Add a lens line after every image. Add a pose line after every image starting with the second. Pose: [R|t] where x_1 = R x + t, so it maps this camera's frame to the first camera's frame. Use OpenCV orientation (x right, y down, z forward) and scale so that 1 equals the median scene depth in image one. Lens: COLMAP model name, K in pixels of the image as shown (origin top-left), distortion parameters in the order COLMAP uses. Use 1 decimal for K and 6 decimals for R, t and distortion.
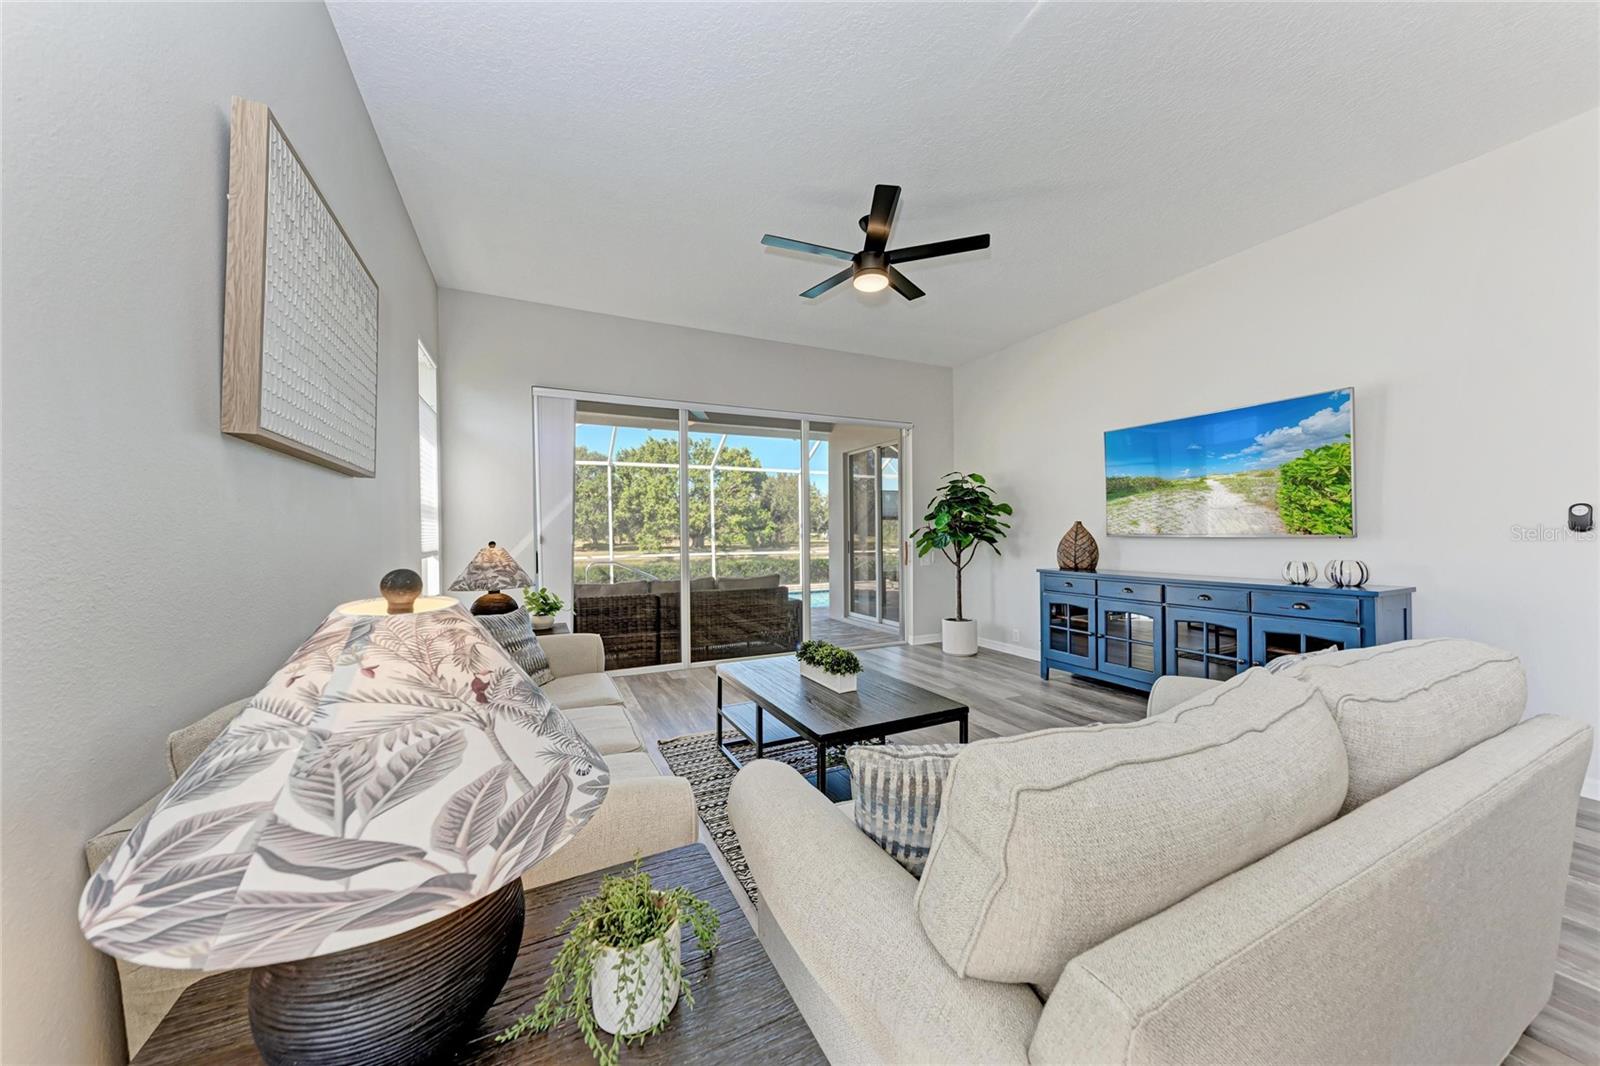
lens RADIAL K [[547.0, 0, 795.8], [0, 547.0, 534.0], [0, 0, 1]] dist [0.016347, -0.004086]
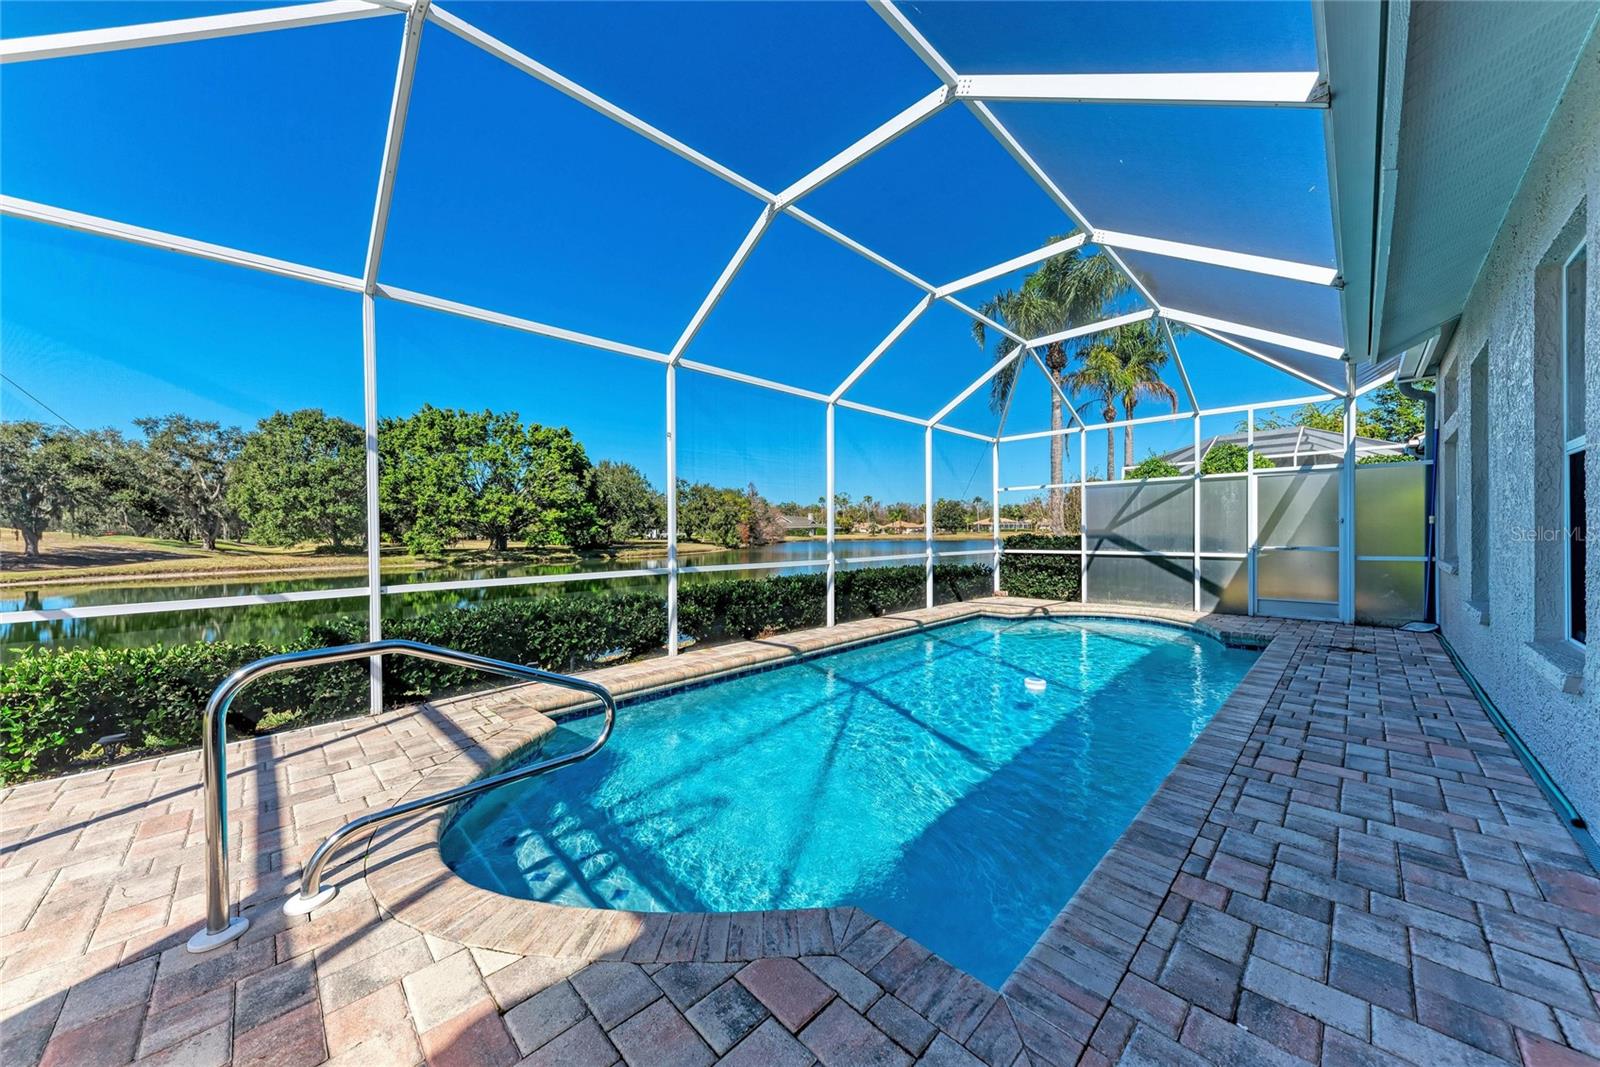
lens RADIAL K [[547.0, 0, 795.9], [0, 547.0, 530.0], [0, 0, 1]] dist [0.016347, -0.004086]
pose [[0.942723, 0.002867, 0.333564, -0.672414], [-0.000222, 0.999968, -0.007969, 0.036366], [-0.333576, 0.007438, 0.942694, 1.921872]]
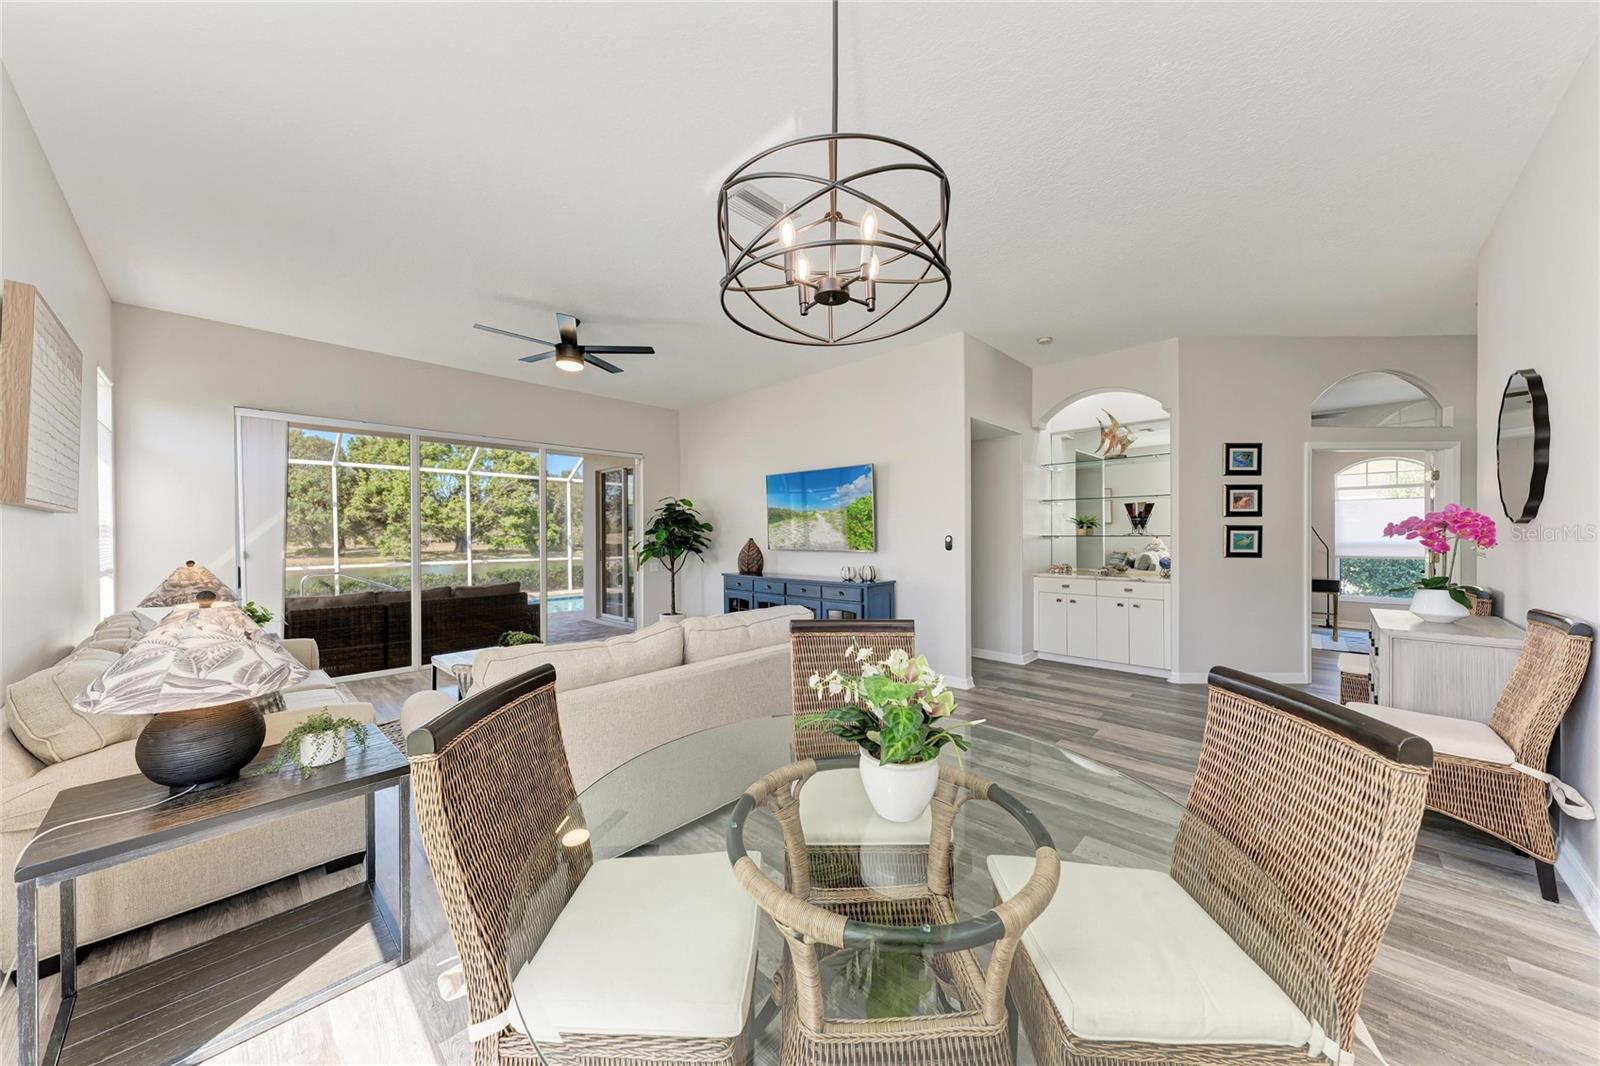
lens RADIAL K [[547.0, 0, 797.9], [0, 547.0, 534.7], [0, 0, 1]] dist [0.016347, -0.004086]
pose [[0.933666, 0.003691, 0.358126, 0.150617], [-0.002495, 0.999990, -0.003800, -0.031706], [-0.358137, 0.002654, 0.933665, -0.389224]]
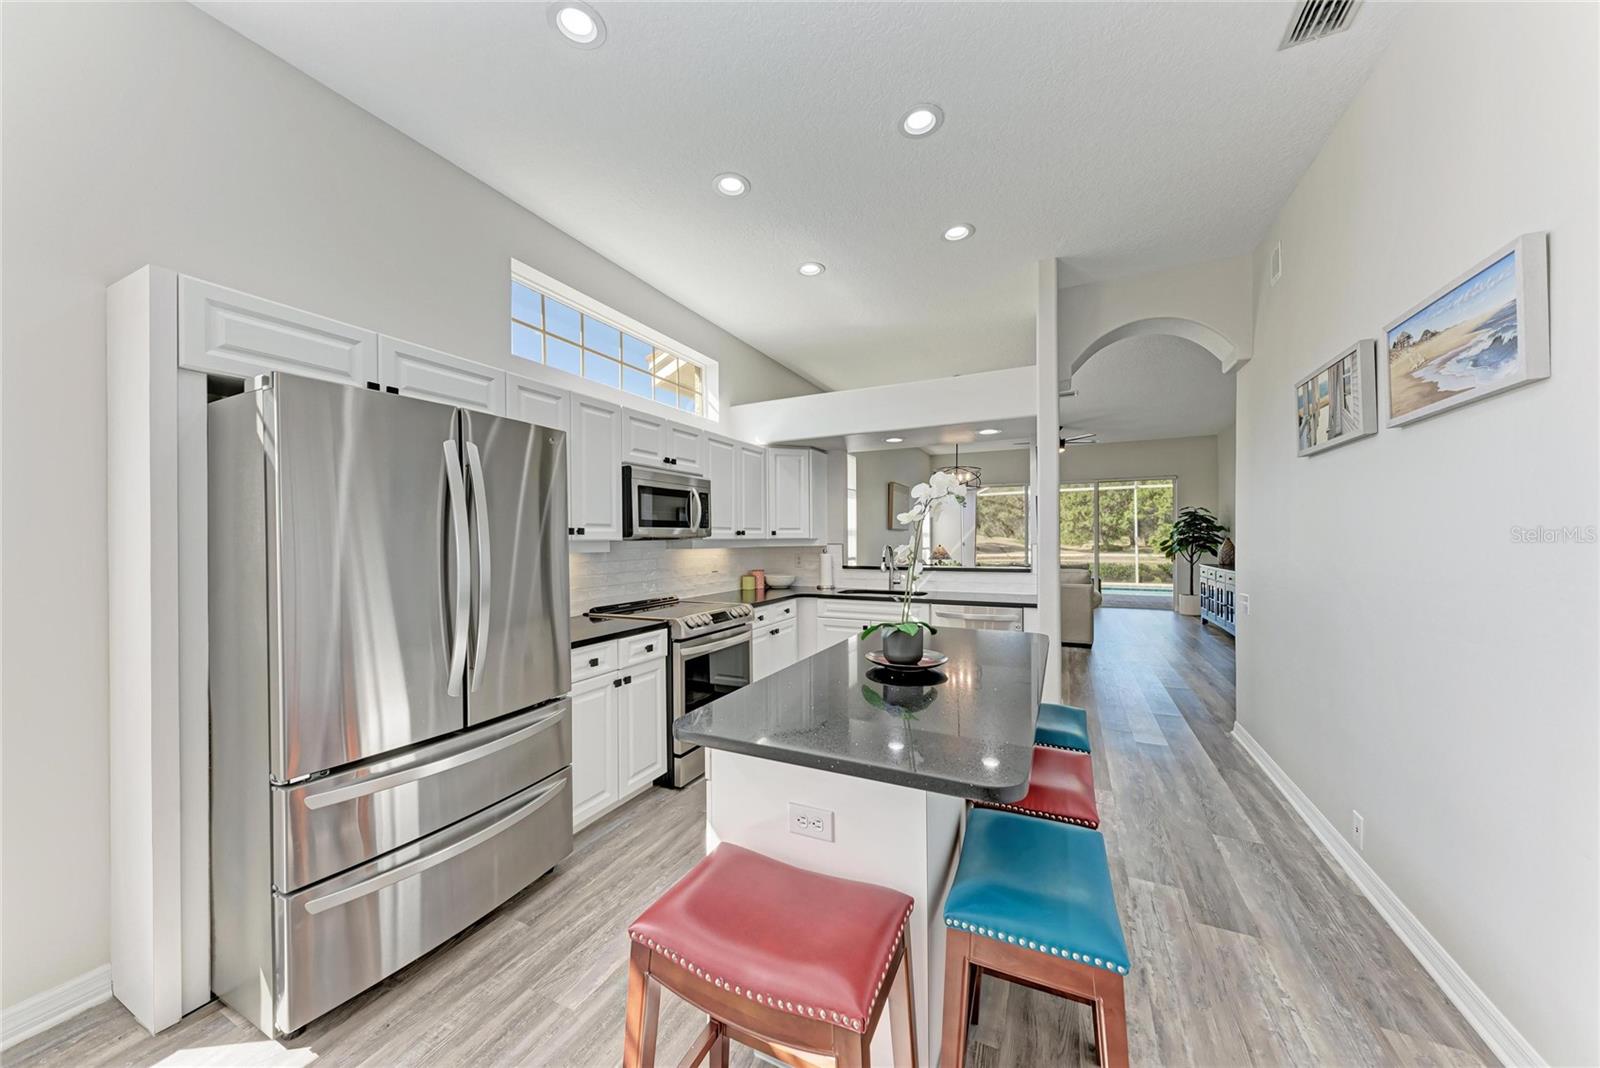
lens RADIAL K [[547.0, 0, 796.8], [0, 547.0, 539.5], [0, 0, 1]] dist [0.016347, -0.004086]
pose [[0.625151, 0.007221, -0.780470, 1.209479], [-0.000217, 0.999959, 0.009077, -0.040513], [0.780504, -0.005505, 0.625127, -1.401482]]
